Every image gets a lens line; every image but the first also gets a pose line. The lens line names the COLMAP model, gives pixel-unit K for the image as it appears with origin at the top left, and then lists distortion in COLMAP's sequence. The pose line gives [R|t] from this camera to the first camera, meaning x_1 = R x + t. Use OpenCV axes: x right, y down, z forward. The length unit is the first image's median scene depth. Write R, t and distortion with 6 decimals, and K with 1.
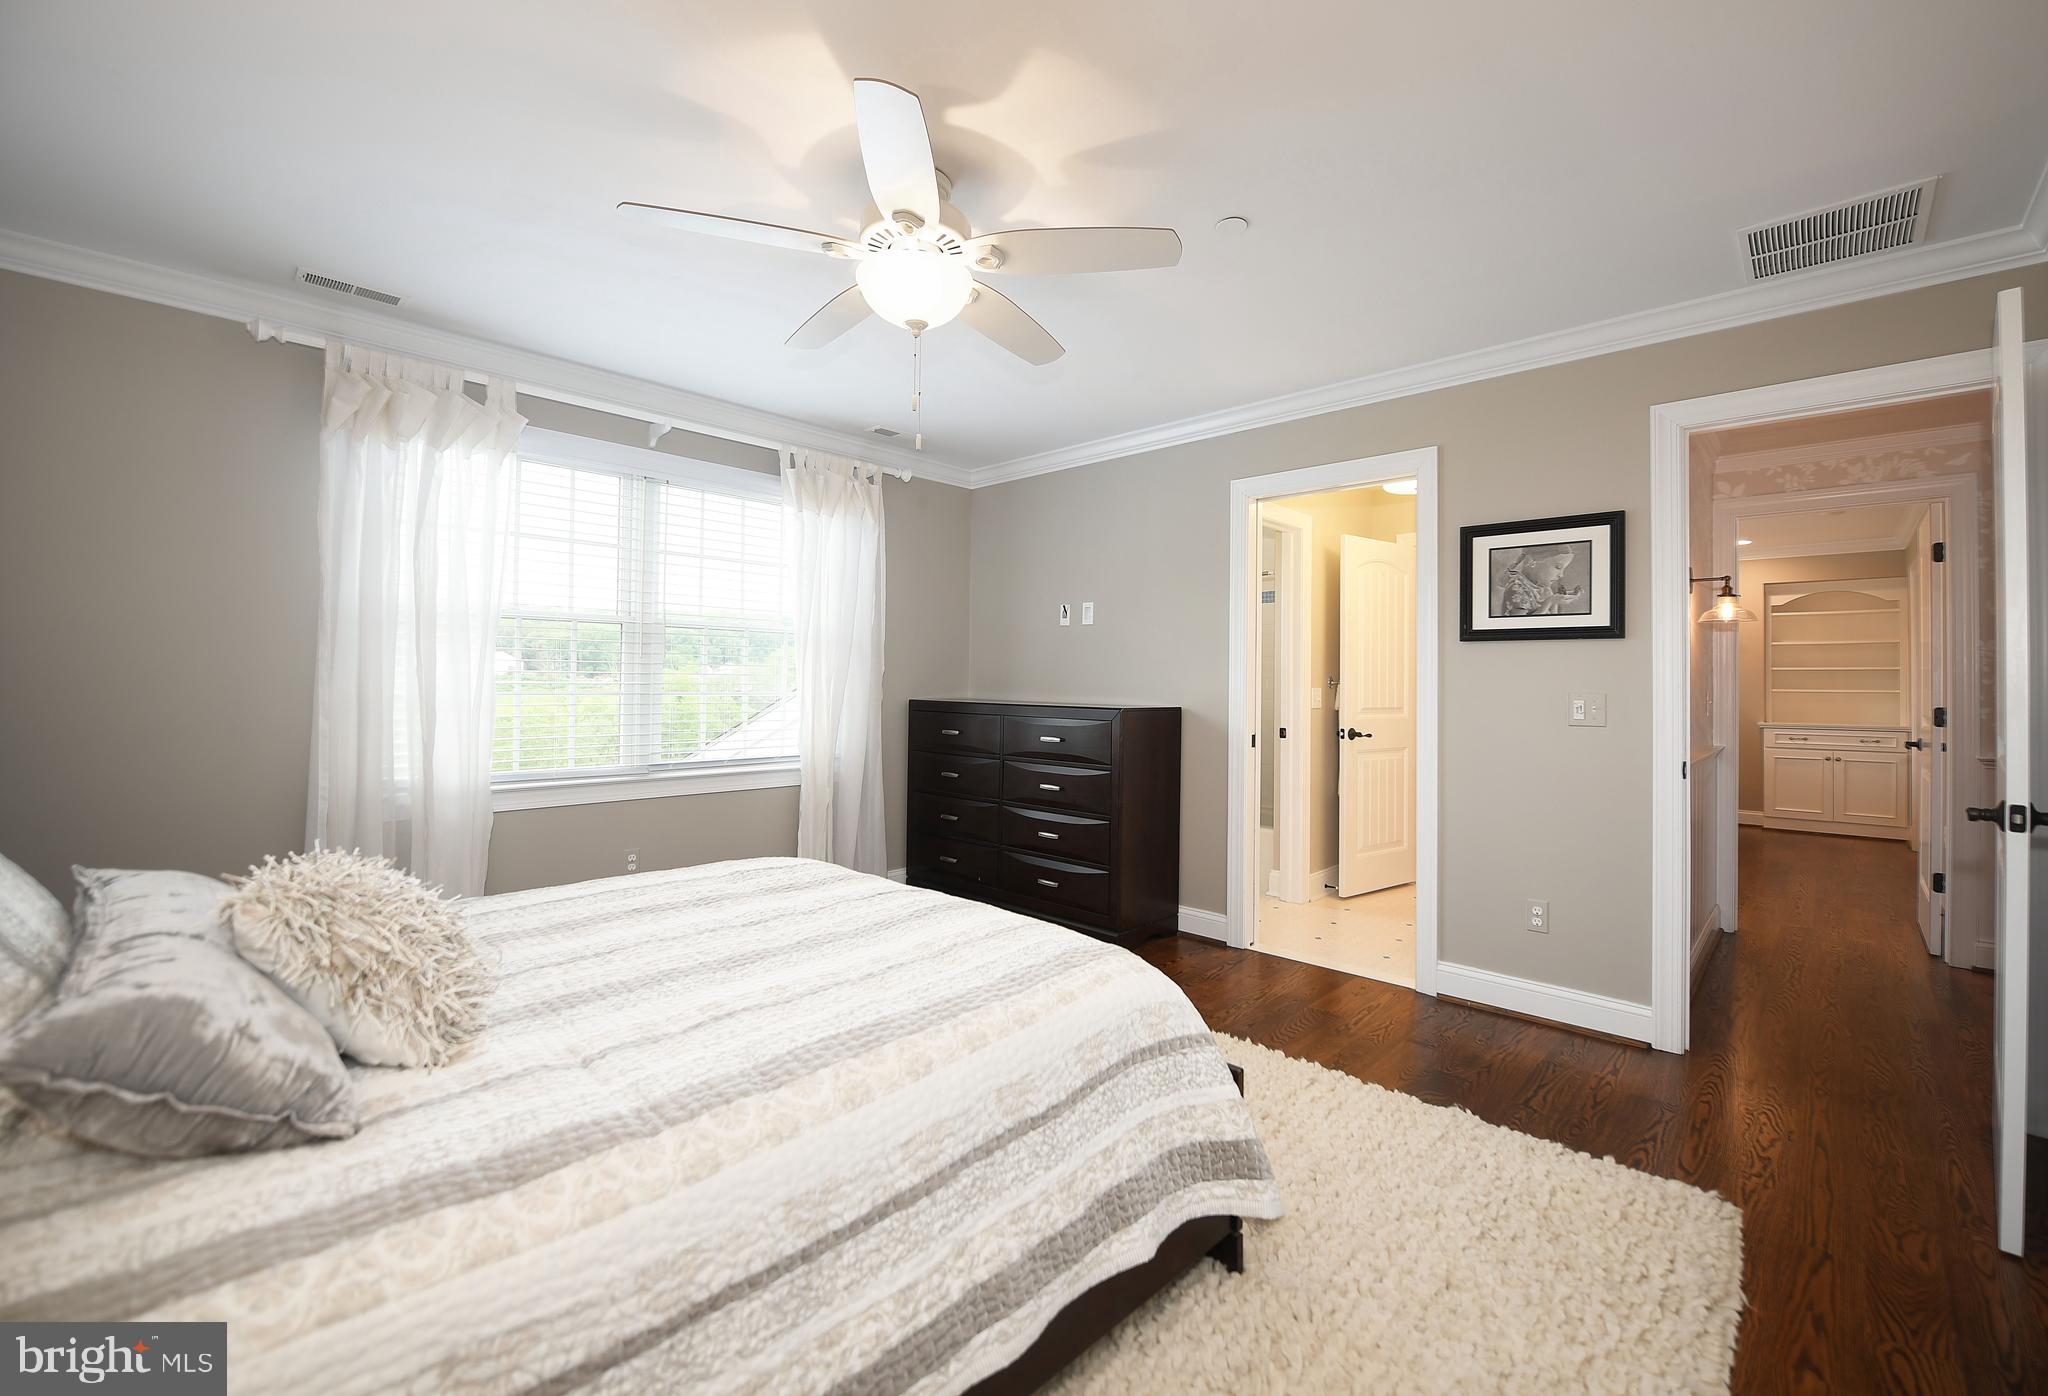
lens RADIAL K [[882.1, 0, 1027.7], [0, 882.1, 686.6], [0, 0, 1]] dist [-0.000645, -0.000092]
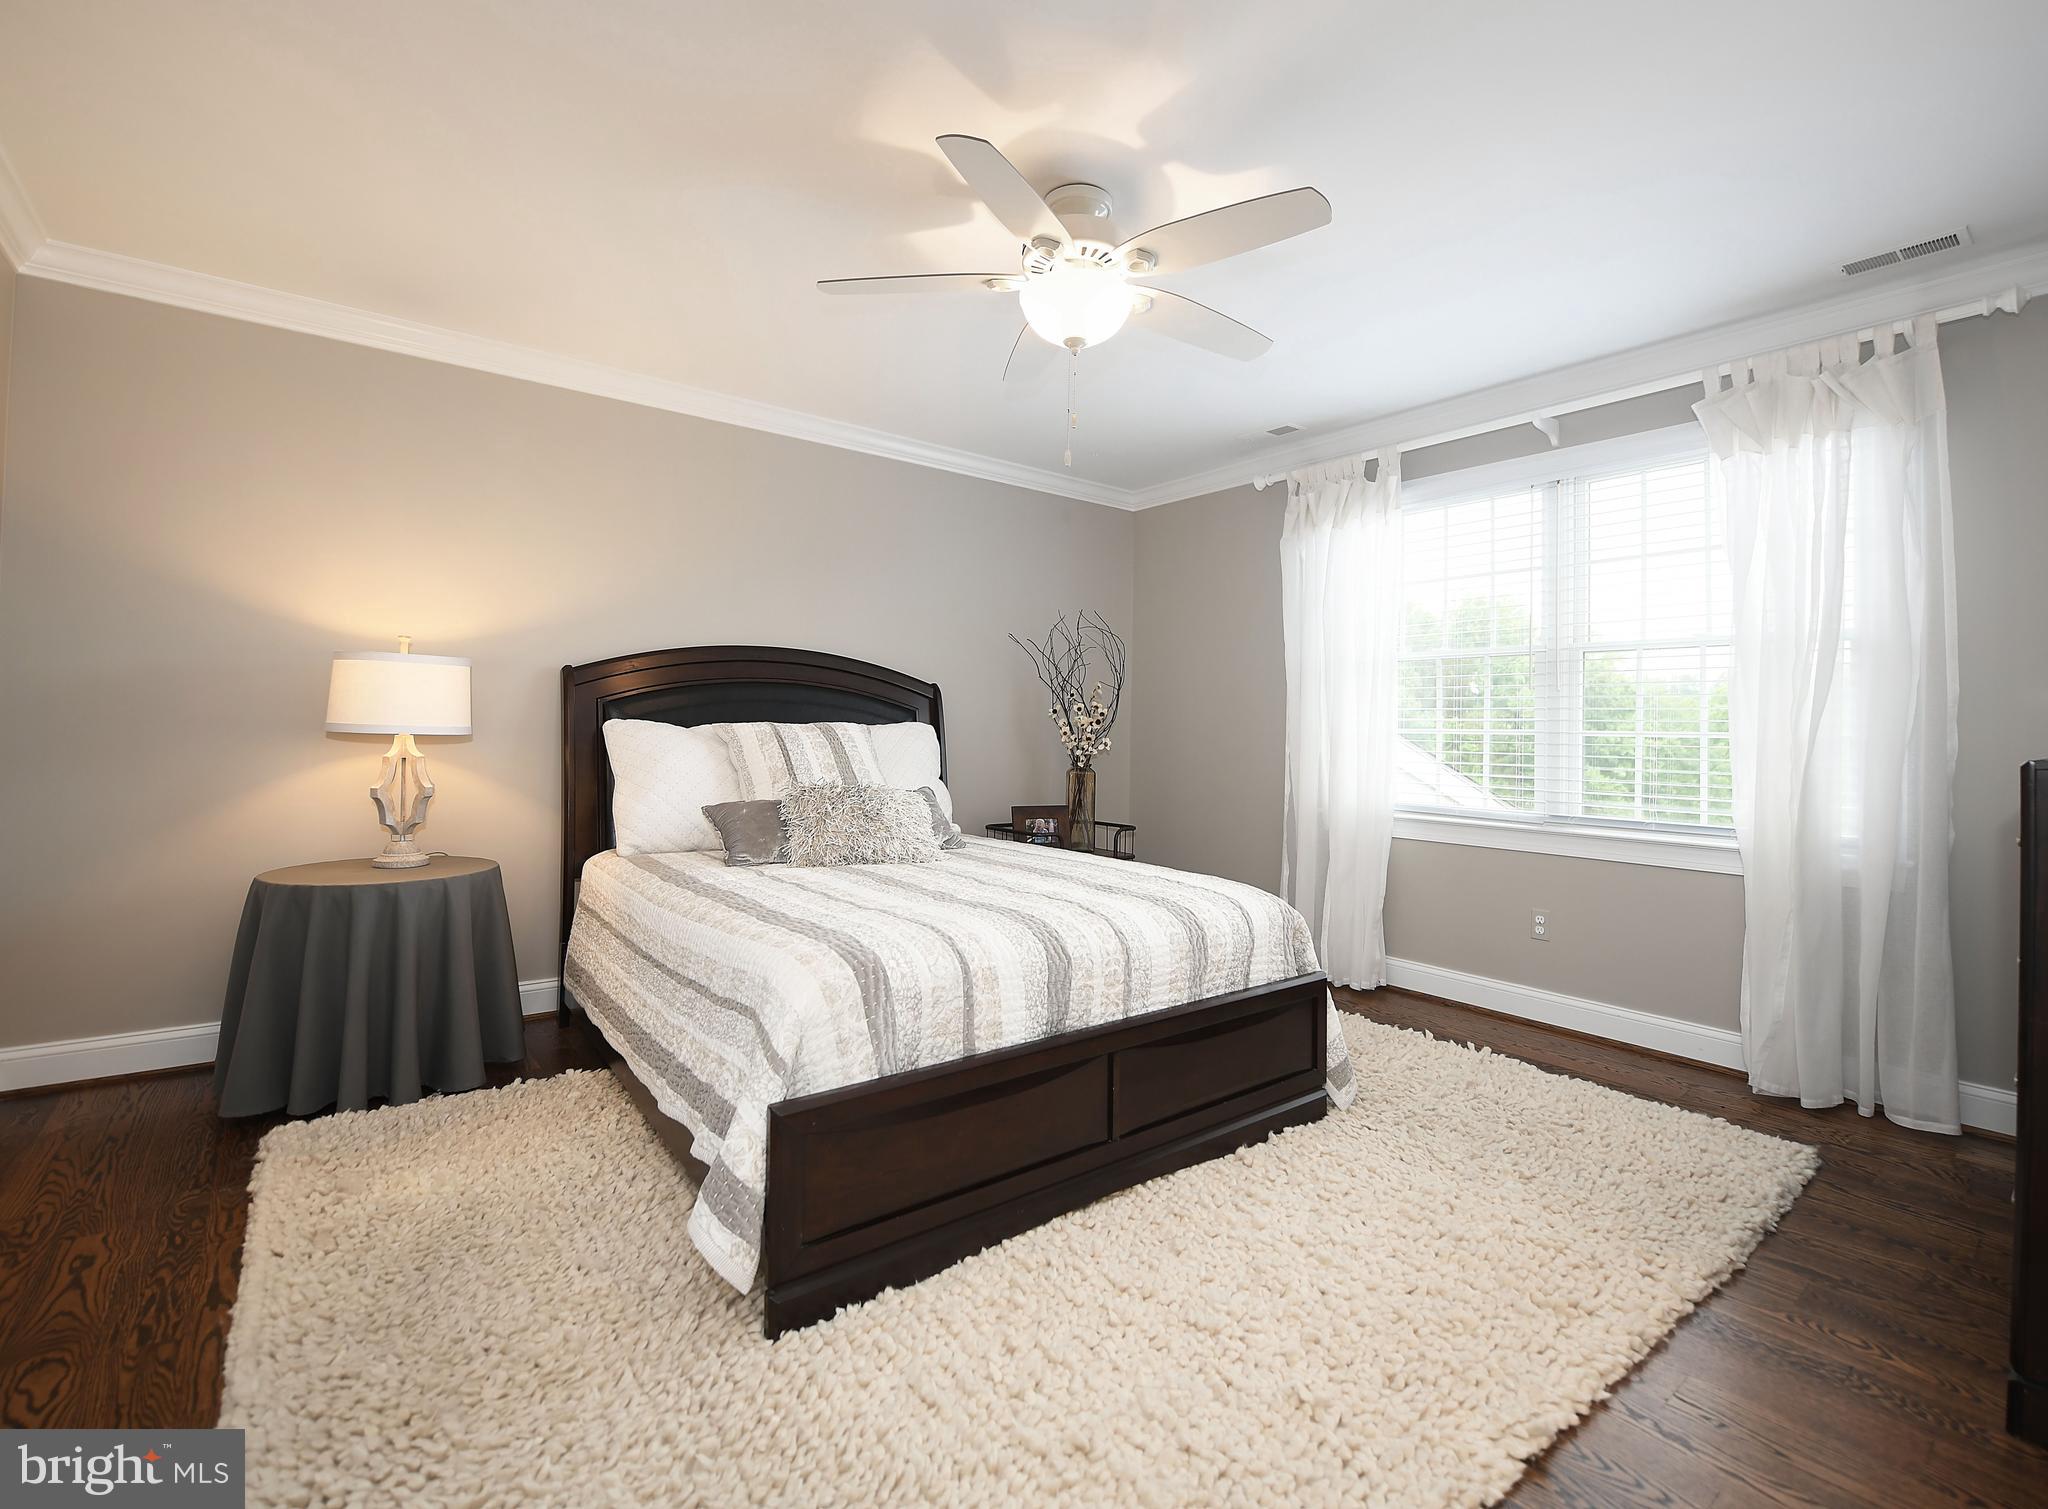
lens RADIAL K [[917.6, 0, 1027.8], [0, 917.6, 717.3], [0, 0, 1]] dist [-0.000390, -0.012770]
pose [[-0.142593, -0.010856, -0.989722, 0.540525], [-0.007820, 0.999921, -0.009841, 0.006486], [0.989751, 0.006336, -0.142667, 0.636713]]
